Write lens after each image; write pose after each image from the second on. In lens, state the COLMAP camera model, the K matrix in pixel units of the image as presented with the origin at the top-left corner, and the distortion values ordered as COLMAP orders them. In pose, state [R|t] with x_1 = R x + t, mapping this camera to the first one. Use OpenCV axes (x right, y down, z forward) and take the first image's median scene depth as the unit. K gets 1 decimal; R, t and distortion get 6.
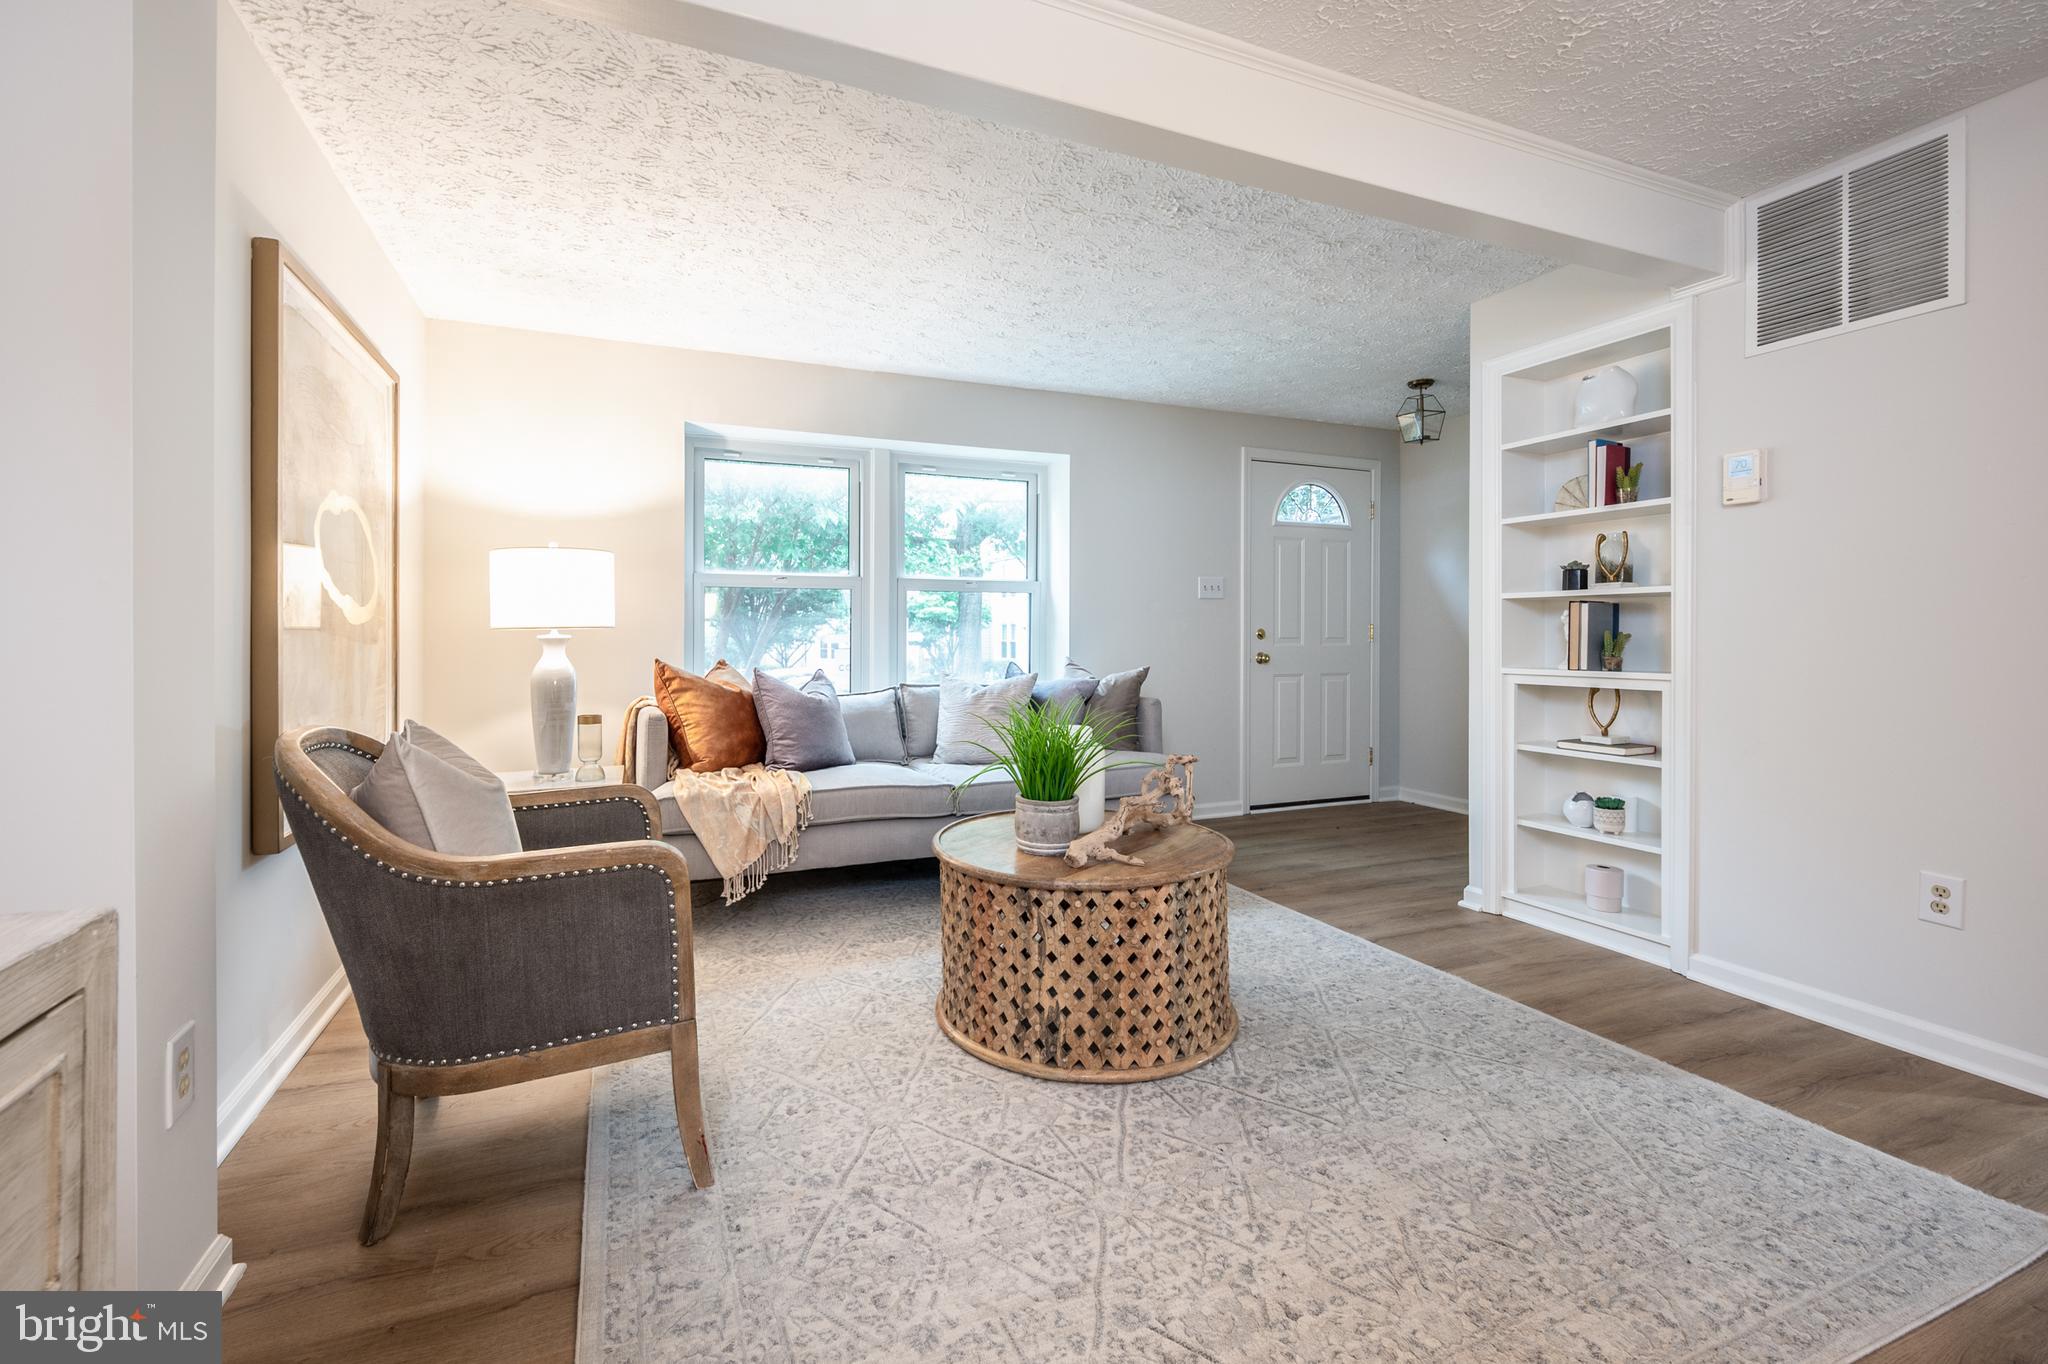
lens RADIAL K [[891.7, 0, 996.7], [0, 891.7, 642.3], [0, 0, 1]] dist [-0.002115, -0.000779]
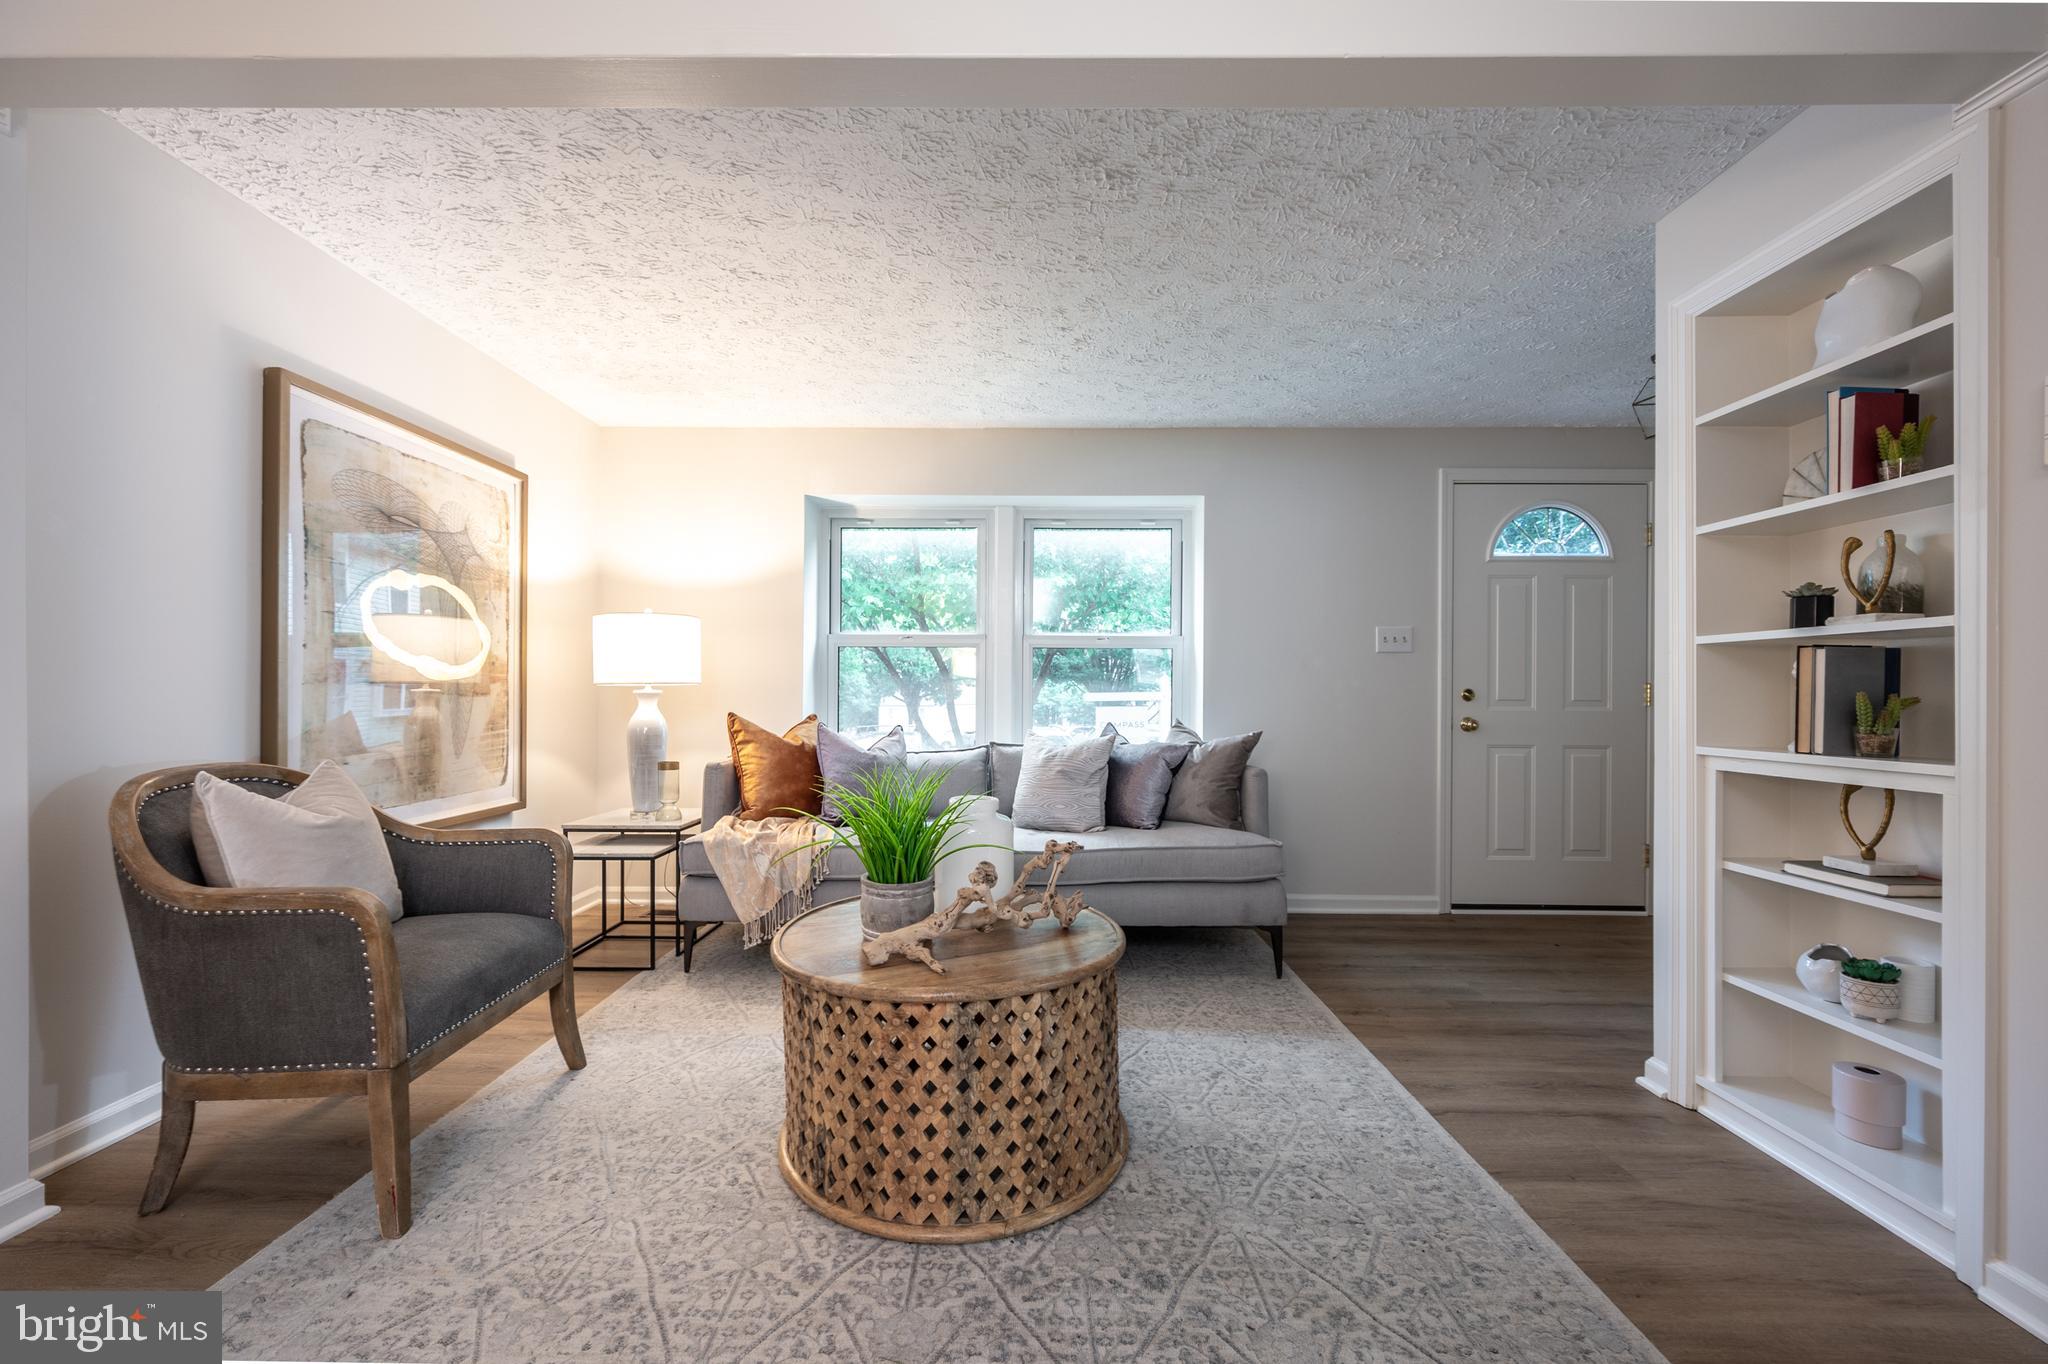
lens RADIAL K [[829.3, 0, 1016.7], [0, 829.3, 693.1], [0, 0, 1]] dist [-0.003071, 0.000305]
pose [[0.915673, 0.006679, -0.401868, 0.376338], [-0.010390, 0.999921, -0.007055, -0.001783], [0.401790, 0.010636, 0.915670, 0.232597]]
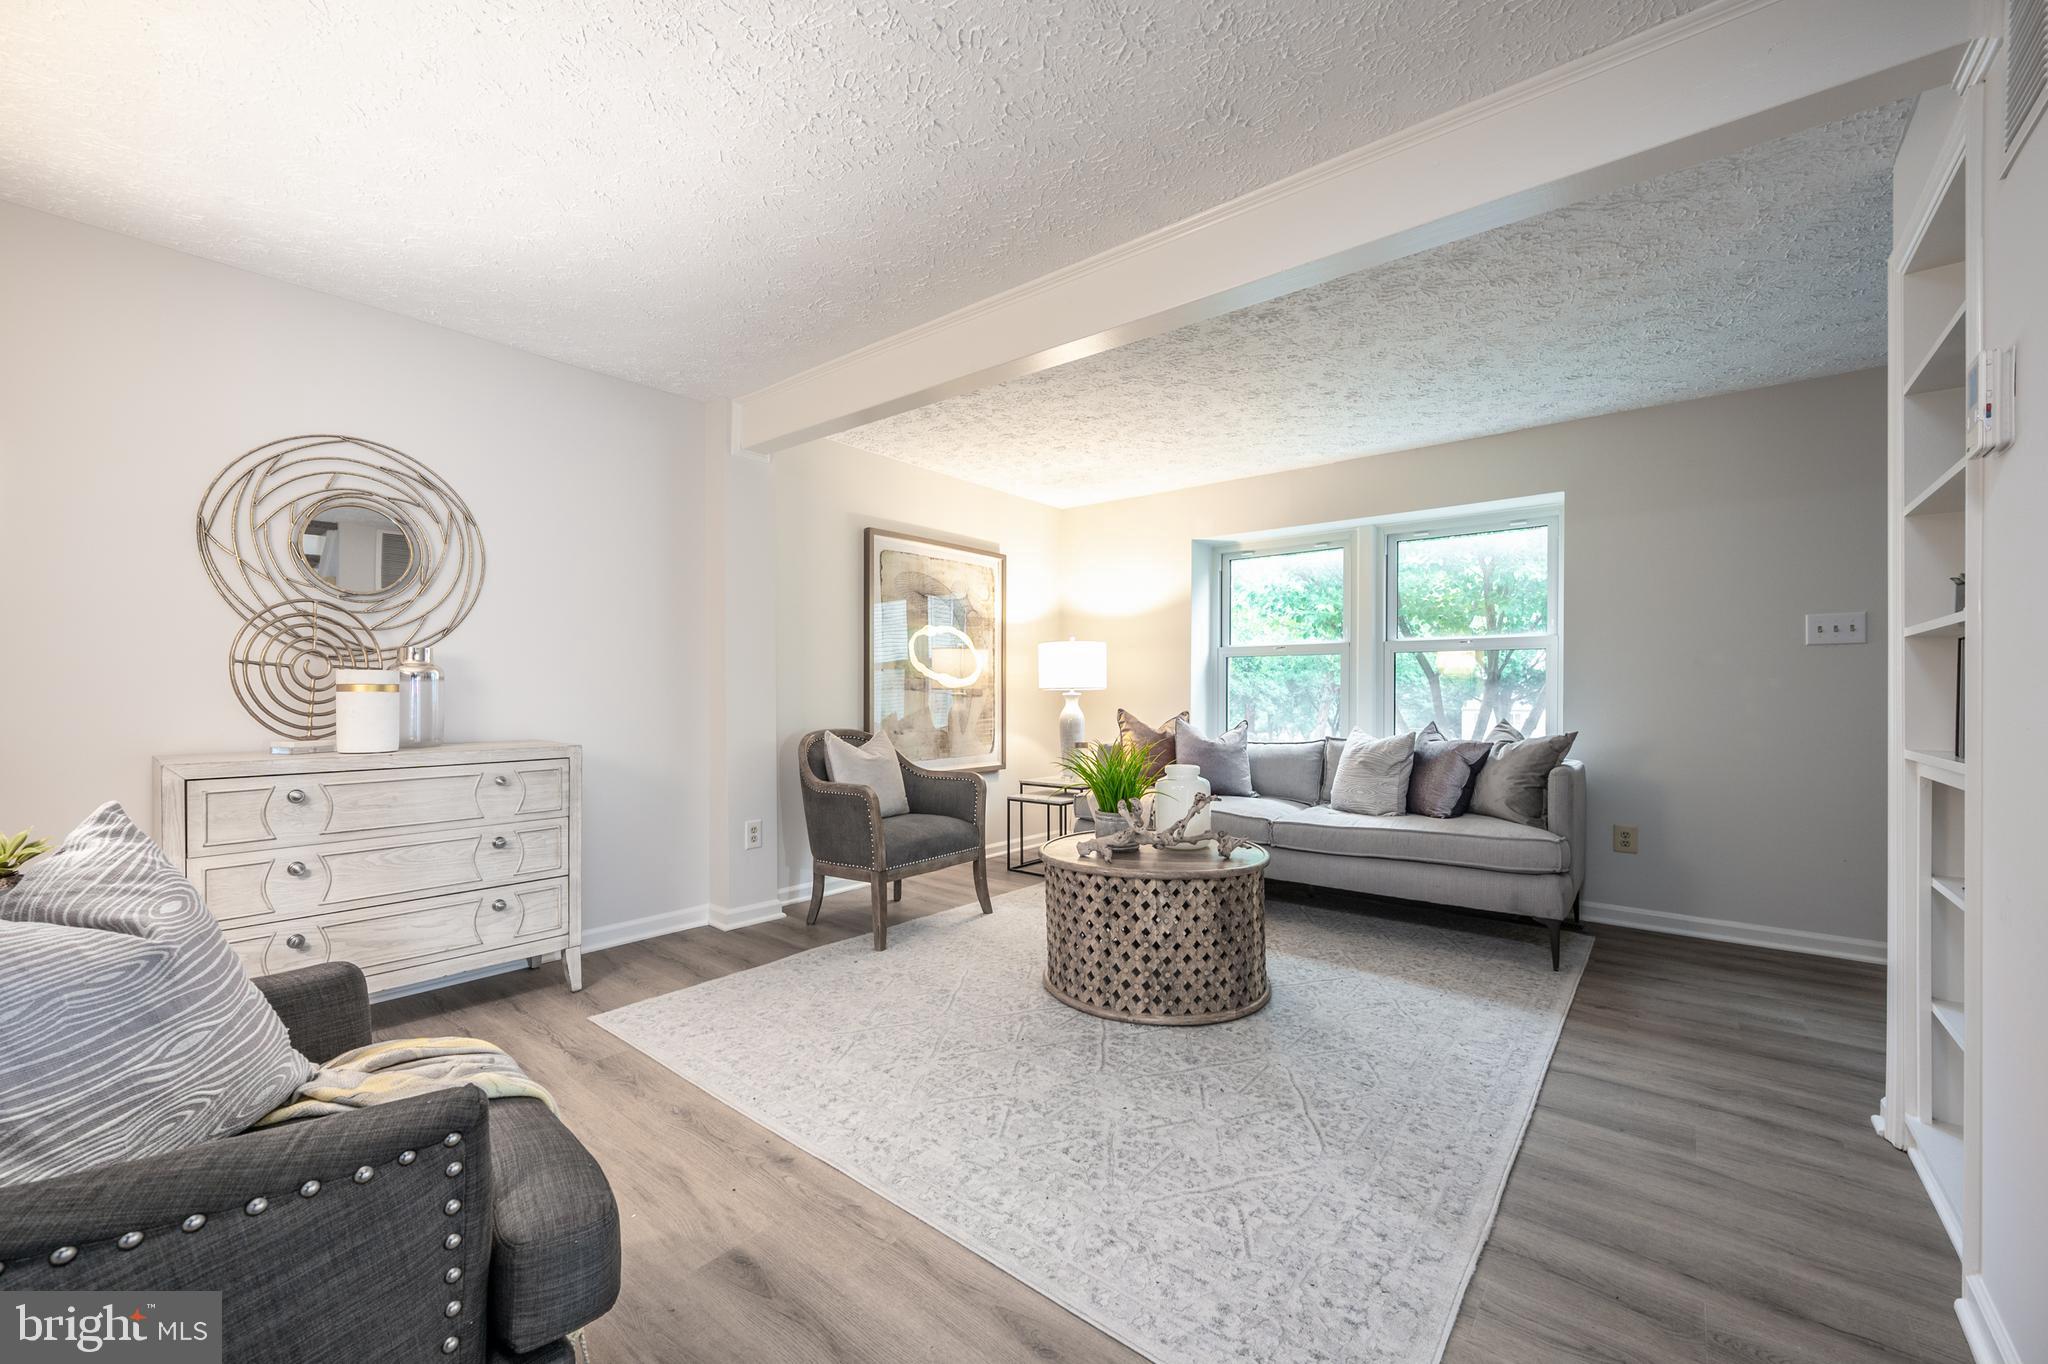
lens RADIAL K [[829.3, 0, 1008.6], [0, 829.3, 703.9], [0, 0, 1]] dist [-0.003071, 0.000305]
pose [[0.453755, 0.013769, -0.891020, 0.862871], [-0.011202, 0.999890, 0.009747, -0.001661], [0.891056, 0.005558, 0.453859, 0.205891]]
